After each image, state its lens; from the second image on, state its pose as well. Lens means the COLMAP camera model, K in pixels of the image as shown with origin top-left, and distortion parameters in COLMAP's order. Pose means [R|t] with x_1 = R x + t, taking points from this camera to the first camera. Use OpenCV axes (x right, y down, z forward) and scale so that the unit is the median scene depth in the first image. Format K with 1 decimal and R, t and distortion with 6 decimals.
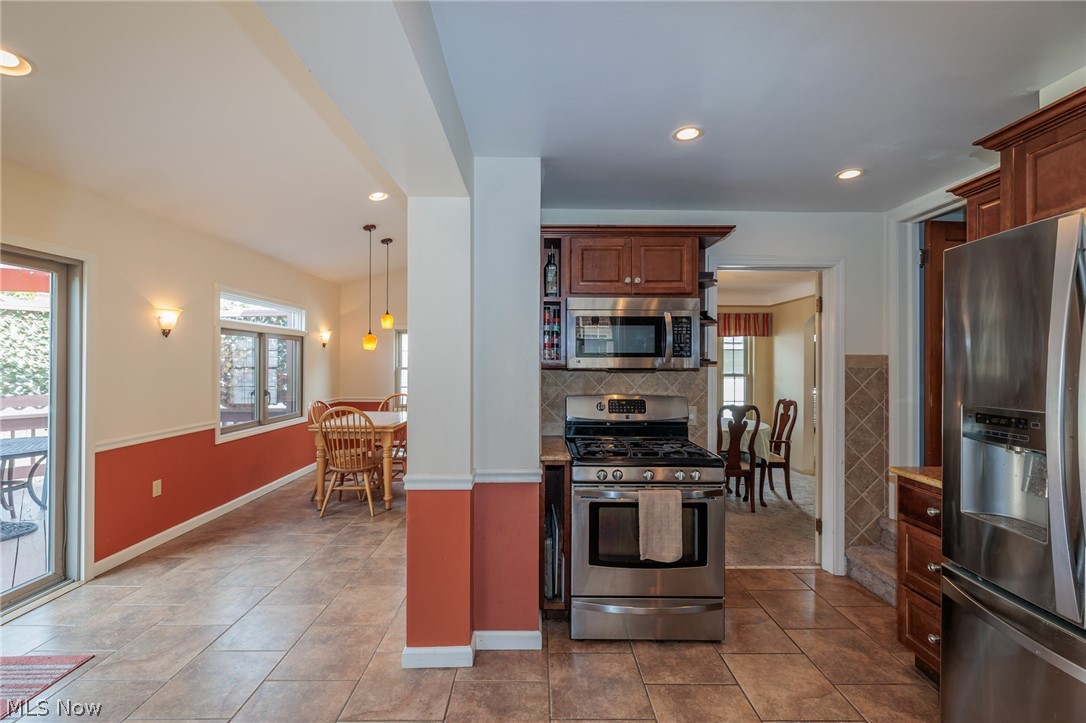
lens RADIAL K [[456.9, 0, 546.2], [0, 456.9, 362.2], [0, 0, 1]] dist [0.000288, -0.000316]
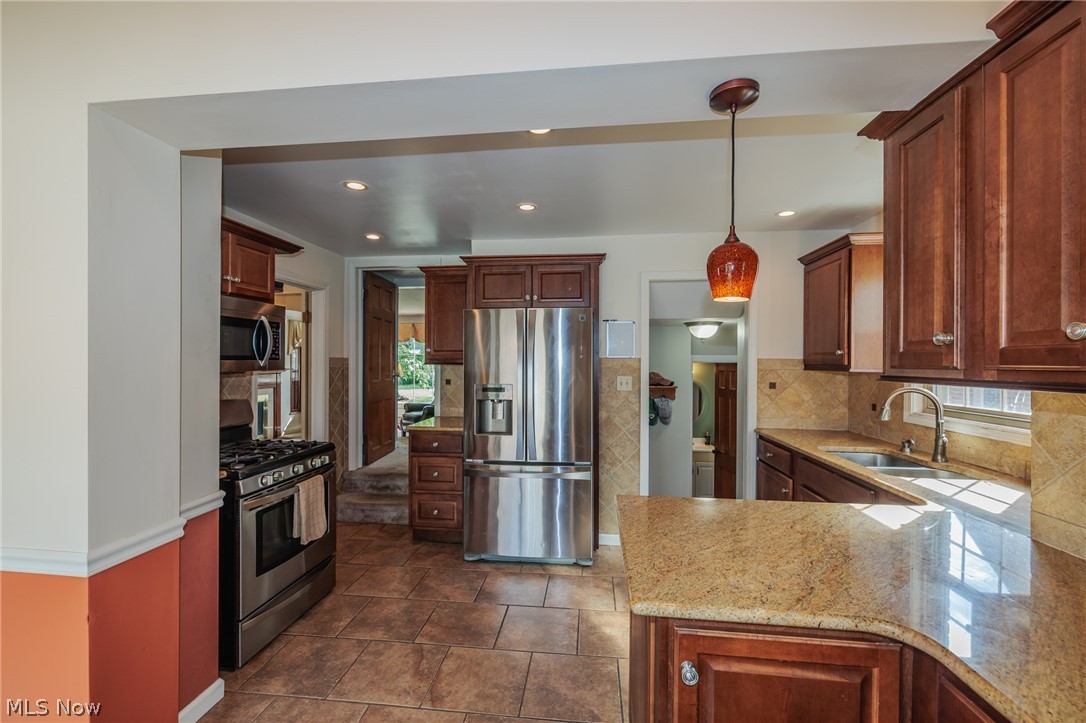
lens RADIAL K [[456.9, 0, 538.8], [0, 456.9, 362.7], [0, 0, 1]] dist [0.000288, -0.000316]
pose [[0.123305, -0.006696, 0.992346, -0.784995], [-0.008273, 0.999936, 0.007775, -0.020744], [-0.992334, -0.009168, 0.123242, 0.294203]]
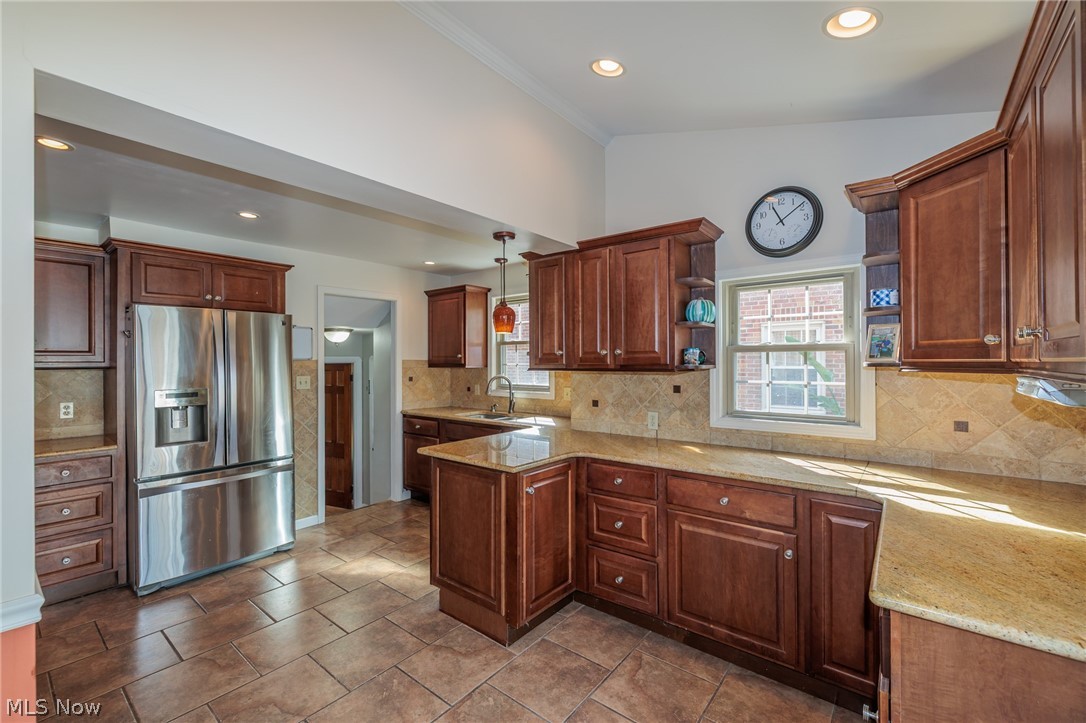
lens RADIAL K [[456.9, 0, 545.5], [0, 456.9, 359.0], [0, 0, 1]] dist [0.000288, -0.000316]
pose [[-0.771659, 0.001793, 0.636034, -1.026035], [-0.001547, 0.999988, -0.004695, -0.023418], [-0.636035, -0.004607, -0.771647, 0.959099]]
